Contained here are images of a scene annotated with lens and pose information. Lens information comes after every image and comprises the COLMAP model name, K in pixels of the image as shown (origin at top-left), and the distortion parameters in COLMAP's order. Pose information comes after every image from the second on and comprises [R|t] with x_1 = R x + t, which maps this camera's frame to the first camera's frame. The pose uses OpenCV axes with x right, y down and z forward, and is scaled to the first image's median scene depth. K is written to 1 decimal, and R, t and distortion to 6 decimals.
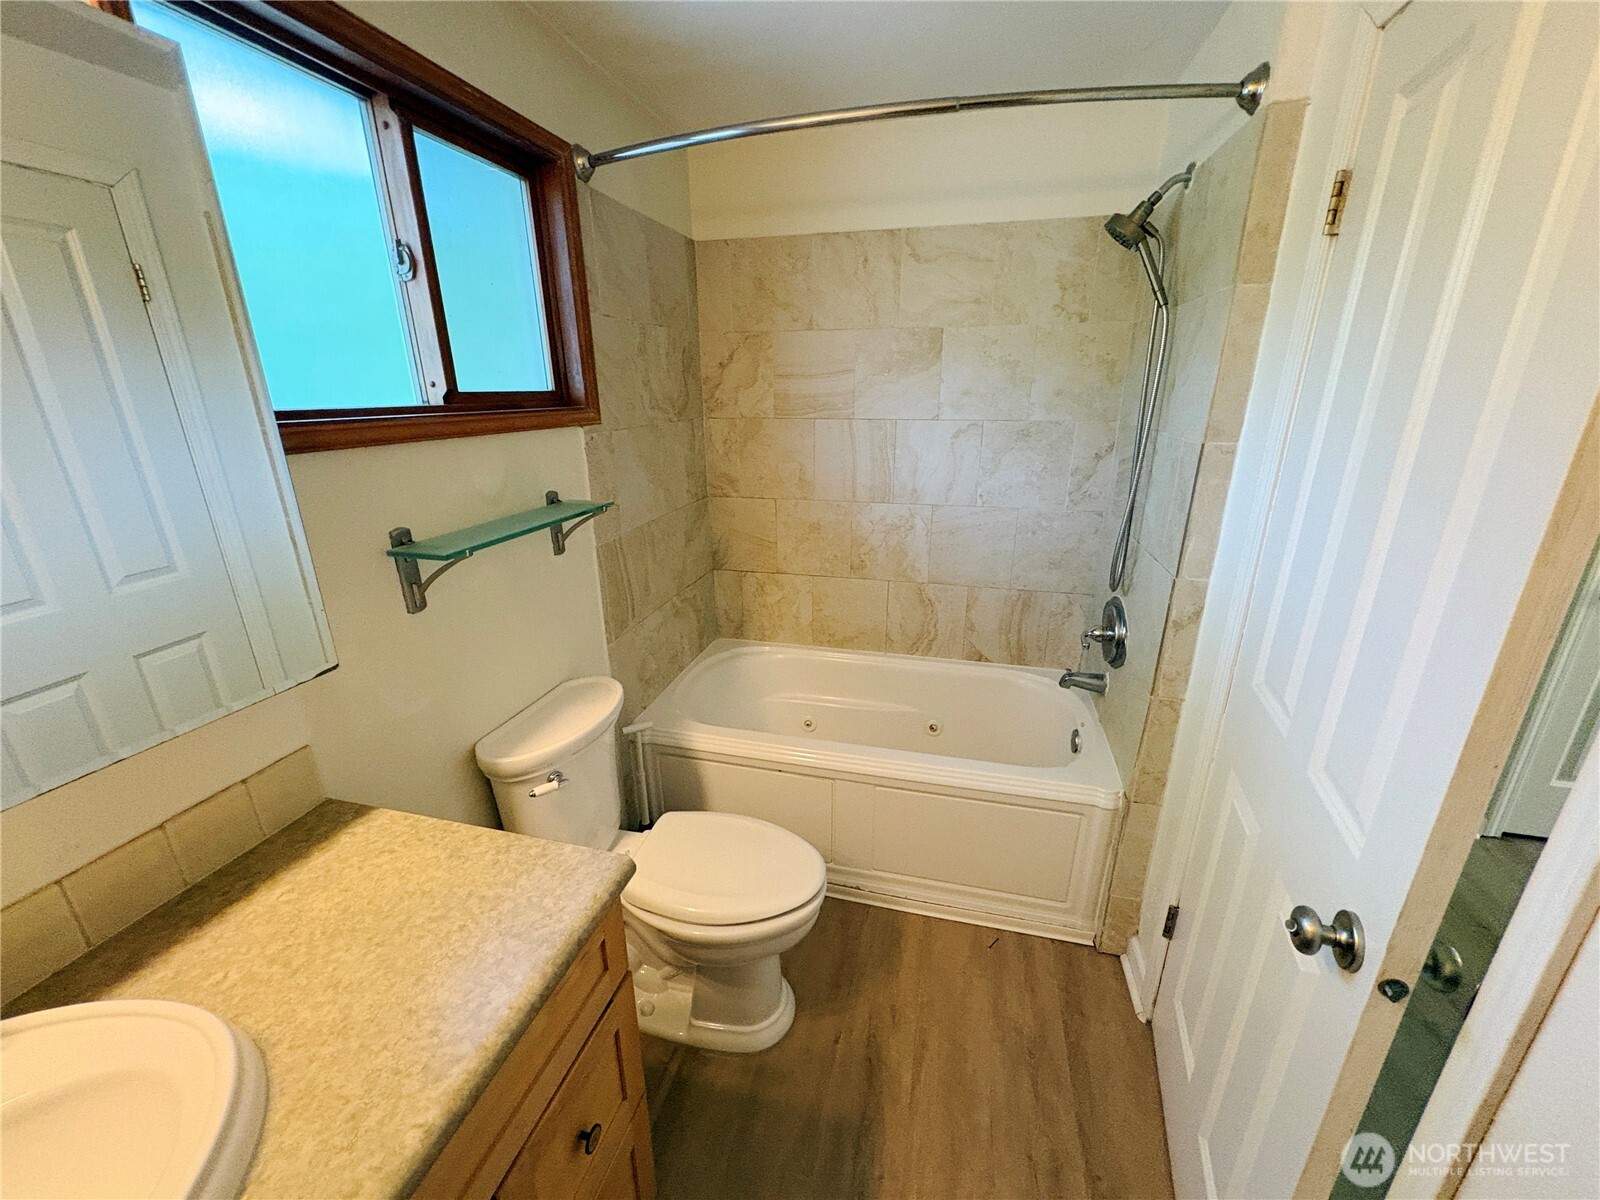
lens RADIAL K [[634.8, 0, 800.0], [0, 634.8, 600.0], [0, 0, 1]] dist [0.000082, 0.000070]
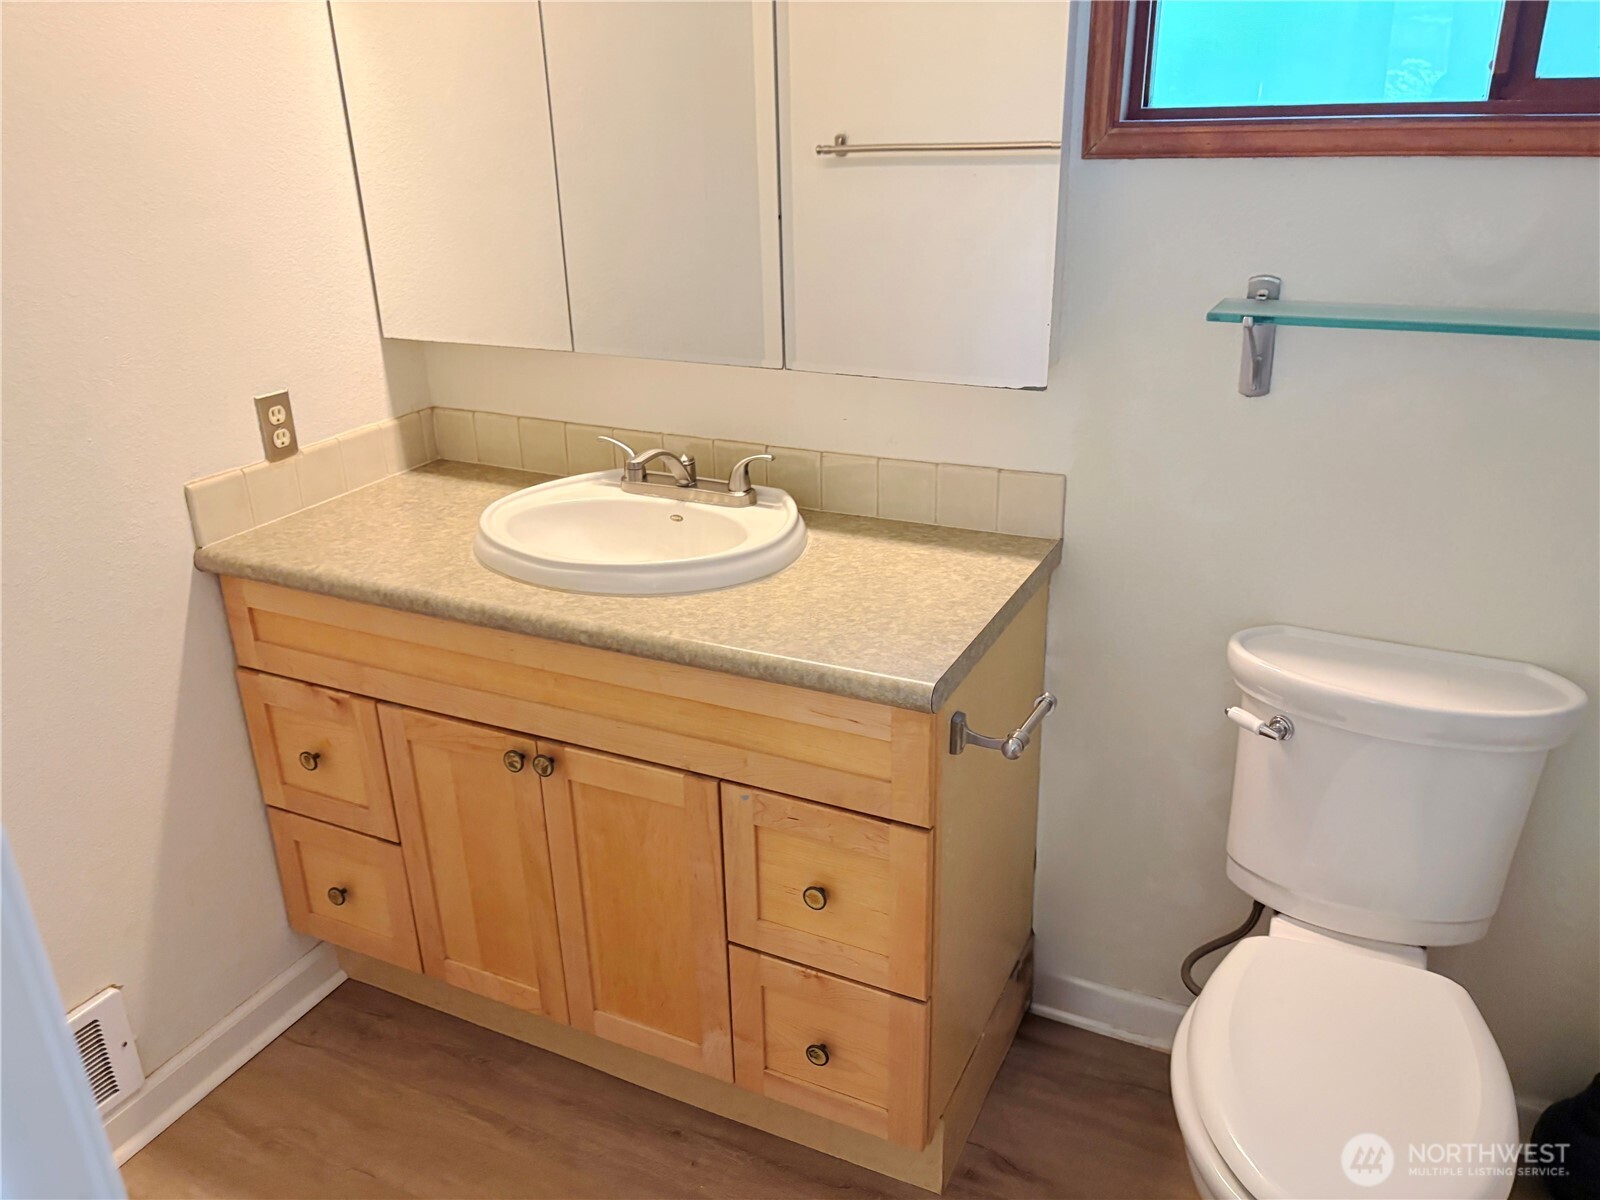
lens RADIAL K [[1211.3, 0, 800.0], [0, 1211.3, 600.0], [0, 0, 1]] dist [0.079620, -0.109758]
pose [[-0.190891, 0.379633, -0.905229, 1.072791], [-0.293816, 0.857809, 0.421705, -0.276971], [0.936607, 0.346470, -0.052206, 0.847213]]
